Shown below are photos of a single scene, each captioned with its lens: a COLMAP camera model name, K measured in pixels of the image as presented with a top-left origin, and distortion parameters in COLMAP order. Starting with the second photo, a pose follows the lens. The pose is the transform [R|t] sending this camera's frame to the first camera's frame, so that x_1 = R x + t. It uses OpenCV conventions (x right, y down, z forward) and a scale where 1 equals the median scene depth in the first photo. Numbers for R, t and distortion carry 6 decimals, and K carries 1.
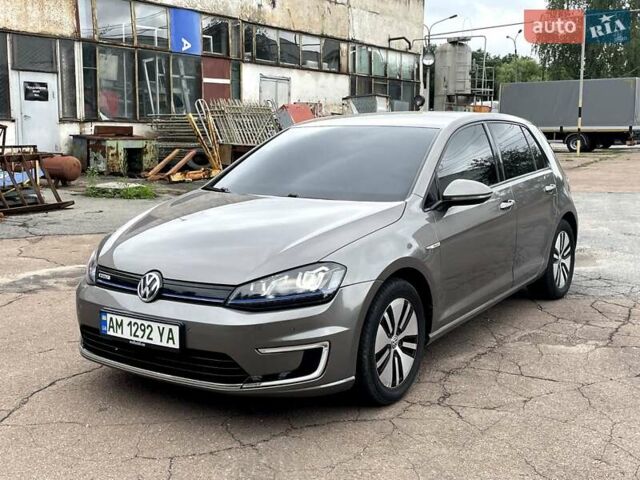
lens RADIAL K [[767.6, 0, 320.0], [0, 767.6, 240.0], [0, 0, 1]] dist [0.140559, -0.282132]
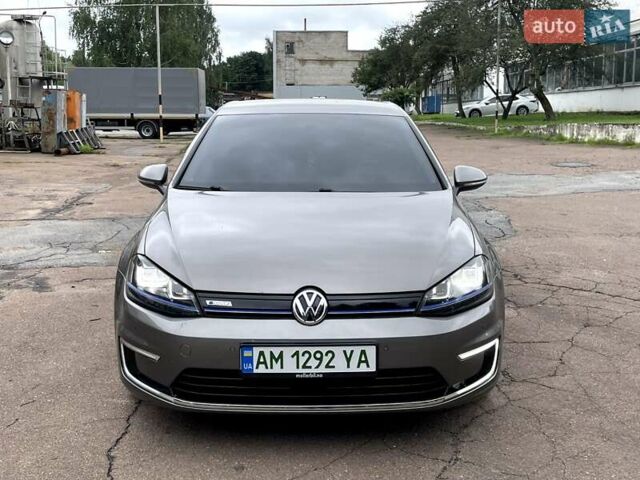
lens RADIAL K [[767.6, 0, 320.0], [0, 767.6, 240.0], [0, 0, 1]] dist [0.140559, -0.282132]
pose [[0.815642, -0.091279, 0.571311, -0.671539], [0.081390, 0.995759, 0.042896, -0.045714], [-0.572803, 0.011511, 0.819612, 0.304005]]
